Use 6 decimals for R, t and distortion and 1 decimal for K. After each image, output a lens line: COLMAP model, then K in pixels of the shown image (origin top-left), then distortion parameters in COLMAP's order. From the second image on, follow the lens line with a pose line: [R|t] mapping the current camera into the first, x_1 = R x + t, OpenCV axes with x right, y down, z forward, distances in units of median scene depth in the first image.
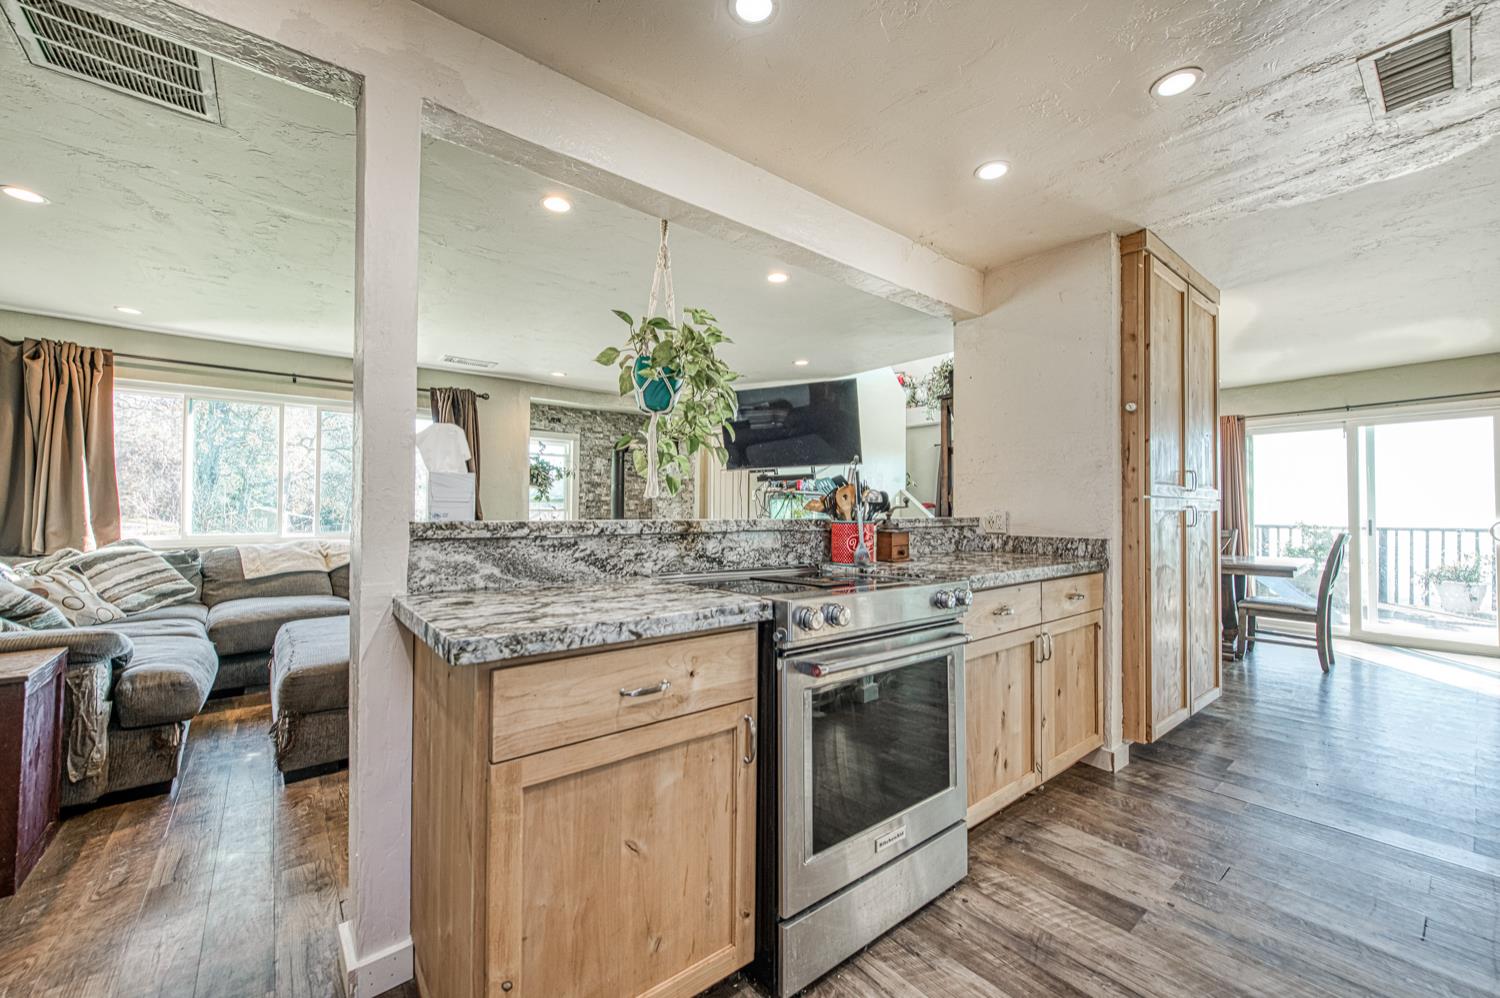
lens RADIAL K [[589.9, 0, 751.0], [0, 589.9, 501.6], [0, 0, 1]] dist [-0.001397, -0.003973]
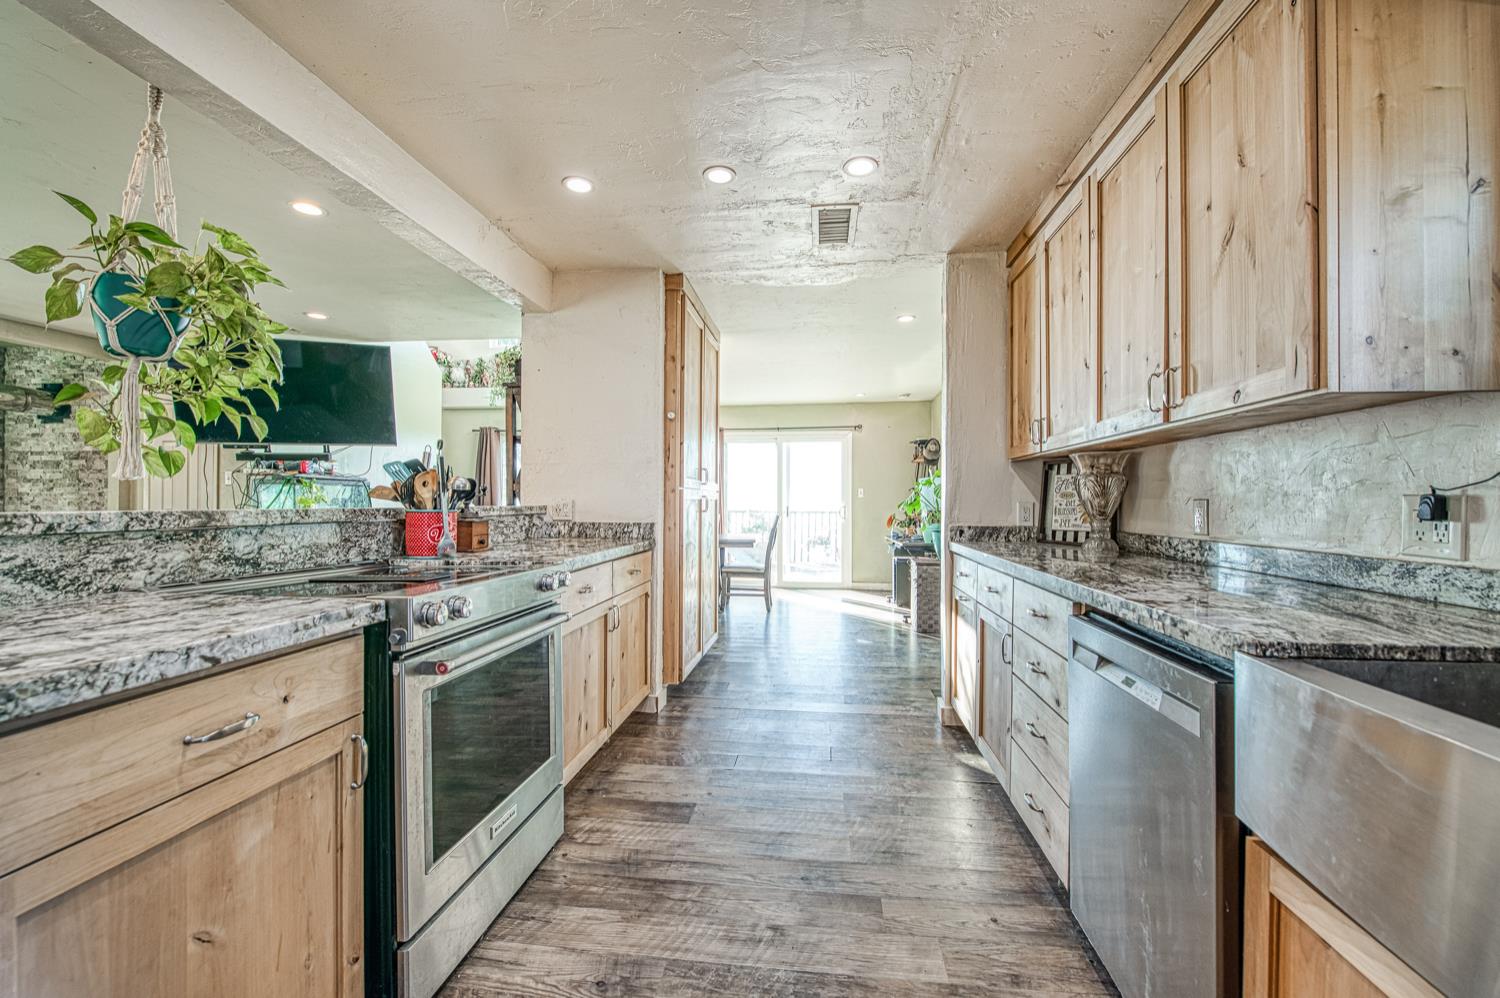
lens RADIAL K [[589.9, 0, 756.1], [0, 589.9, 503.7], [0, 0, 1]] dist [-0.001397, -0.003973]
pose [[0.712078, -0.002559, 0.702096, -0.078766], [-0.013327, 0.999764, 0.017160, 0.000420], [-0.701974, -0.021576, 0.711876, -0.009197]]
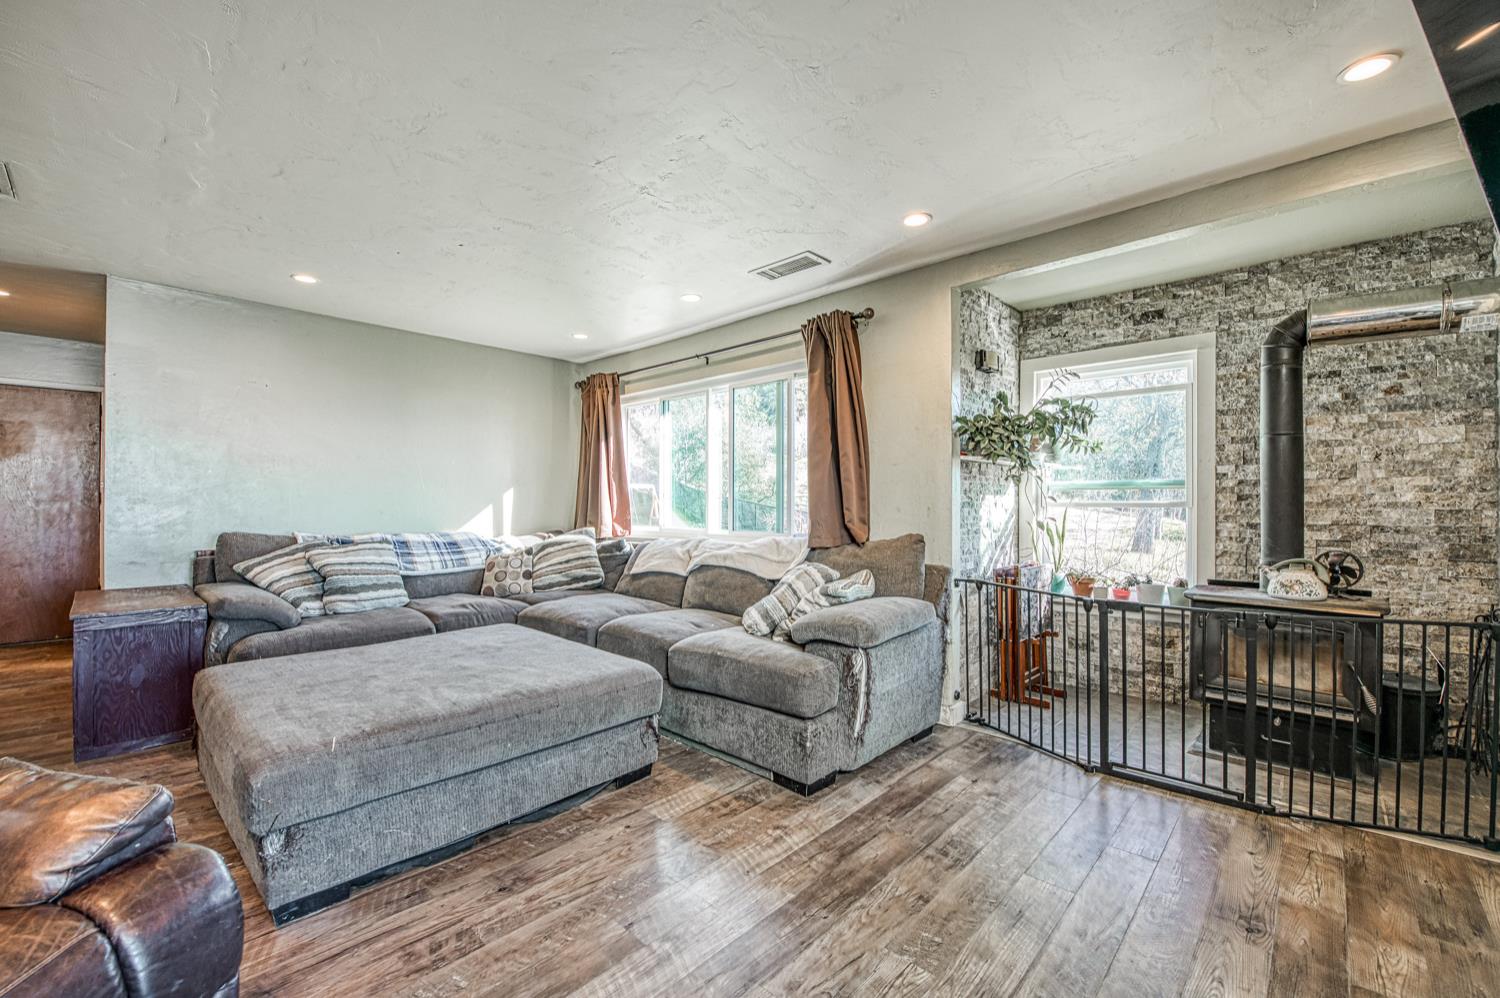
lens RADIAL K [[637.3, 0, 738.2], [0, 637.3, 496.5], [0, 0, 1]] dist [-0.023987, -0.002721]
pose [[0.117950, -0.015880, -0.992893, 0.272658], [0.011527, 0.999827, -0.014622, 0.023909], [0.992953, -0.009721, 0.118113, 1.269247]]
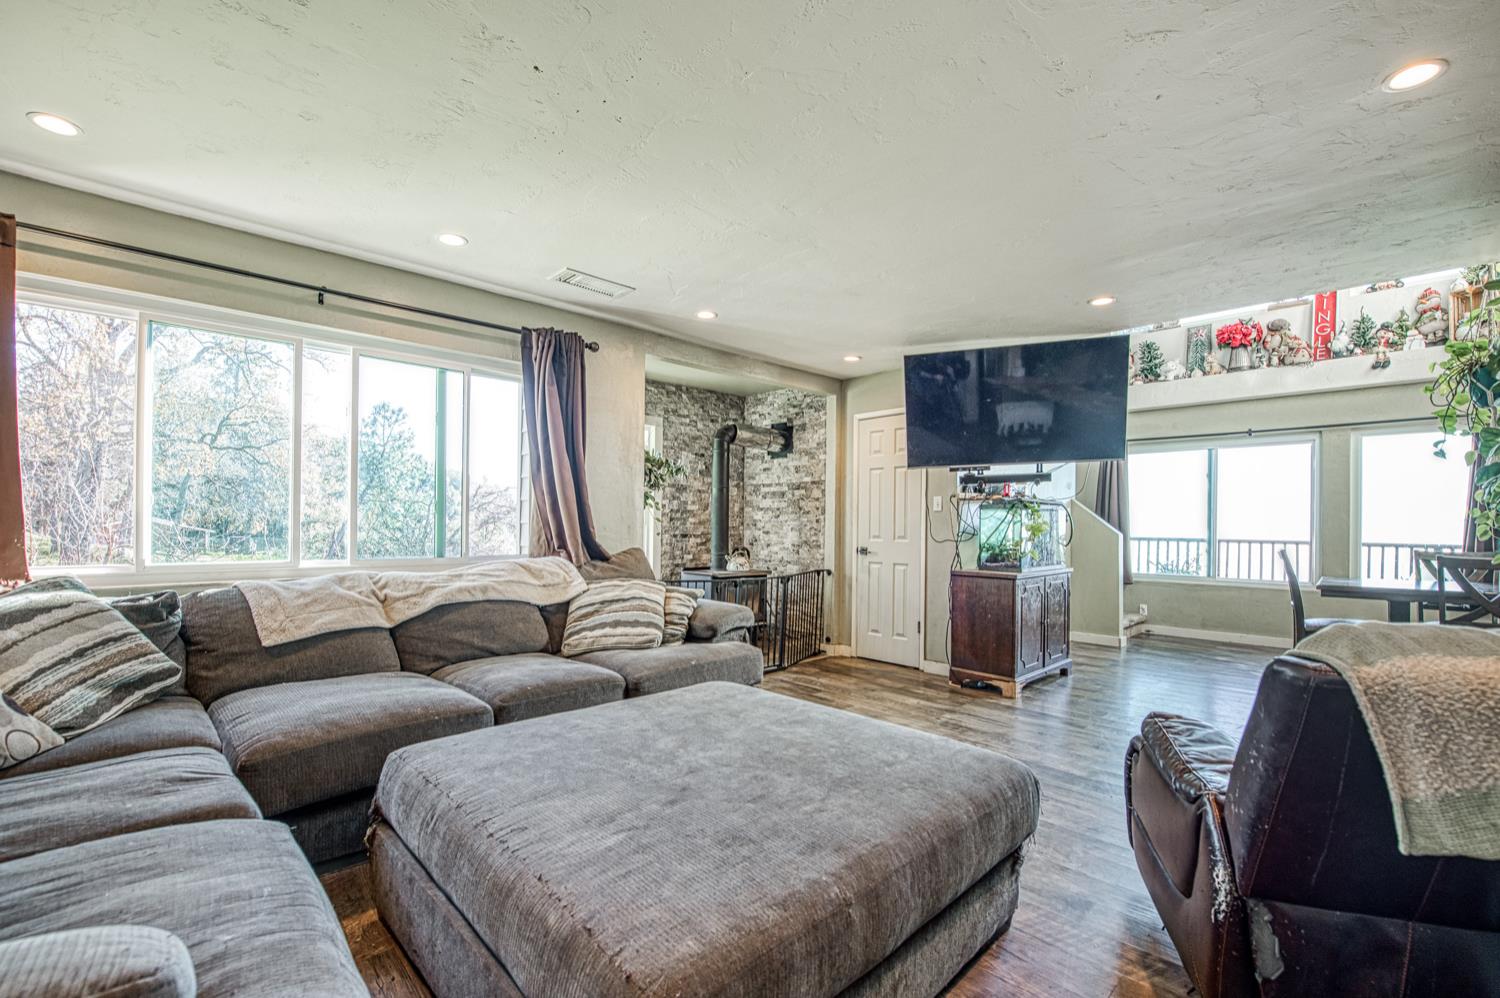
lens RADIAL K [[637.3, 0, 730.2], [0, 637.3, 526.6], [0, 0, 1]] dist [-0.023987, -0.002721]
pose [[0.997515, 0.003665, 0.070362, -0.561842], [-0.005002, 0.999810, 0.018835, 0.007956], [-0.070279, -0.019140, 0.997344, 0.465645]]
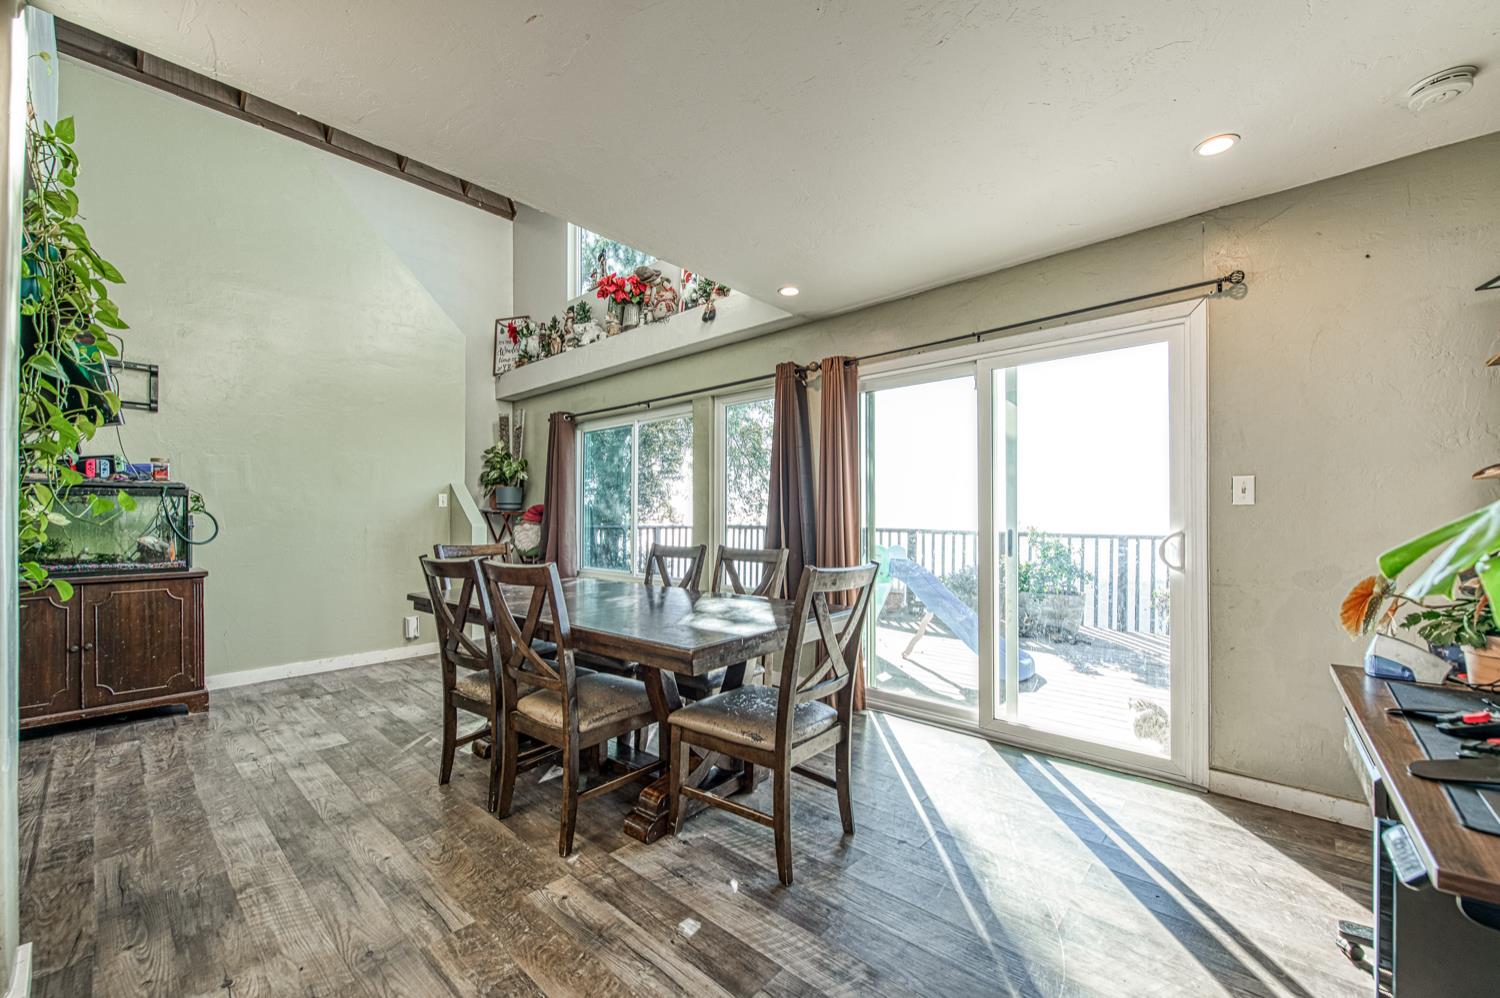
lens RADIAL K [[589.9, 0, 752.7], [0, 589.9, 518.6], [0, 0, 1]] dist [-0.001397, -0.003973]
pose [[0.987184, -0.006597, 0.159448, 1.070901], [0.003158, 0.999757, 0.021813, 0.008994], [-0.159553, -0.021030, 0.986965, 0.696517]]
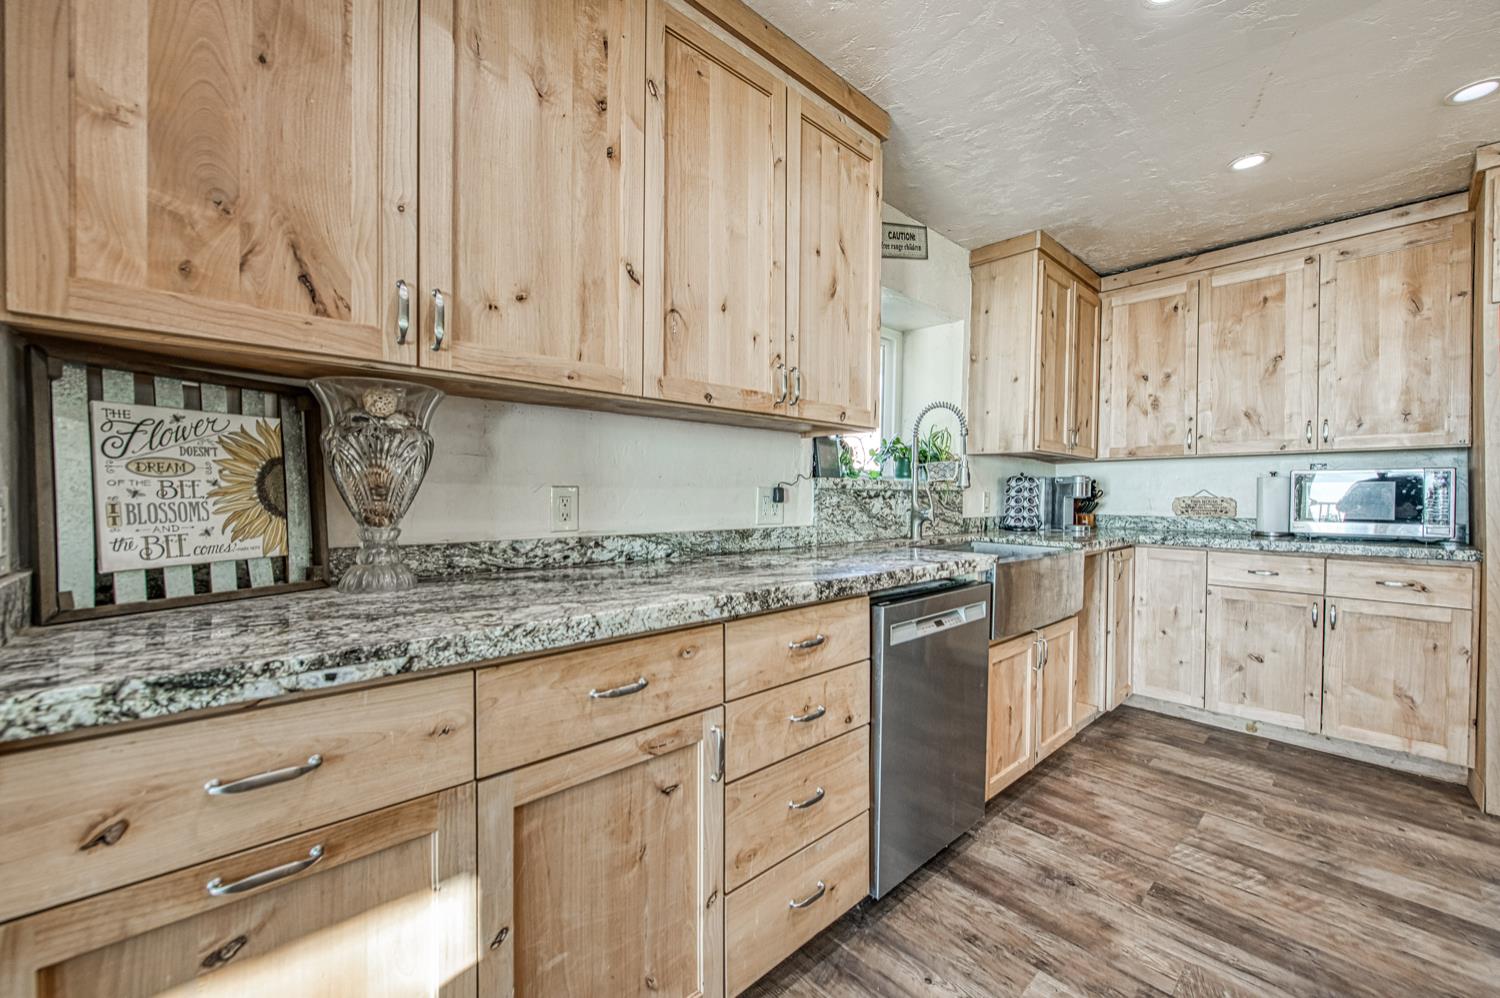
lens RADIAL K [[589.9, 0, 744.8], [0, 589.9, 504.9], [0, 0, 1]] dist [-0.001397, -0.003973]
pose [[-0.998212, -0.006663, -0.059407, 0.544954], [-0.006793, 0.999975, 0.001996, 0.012920], [0.059392, 0.002396, -0.998232, 0.586886]]
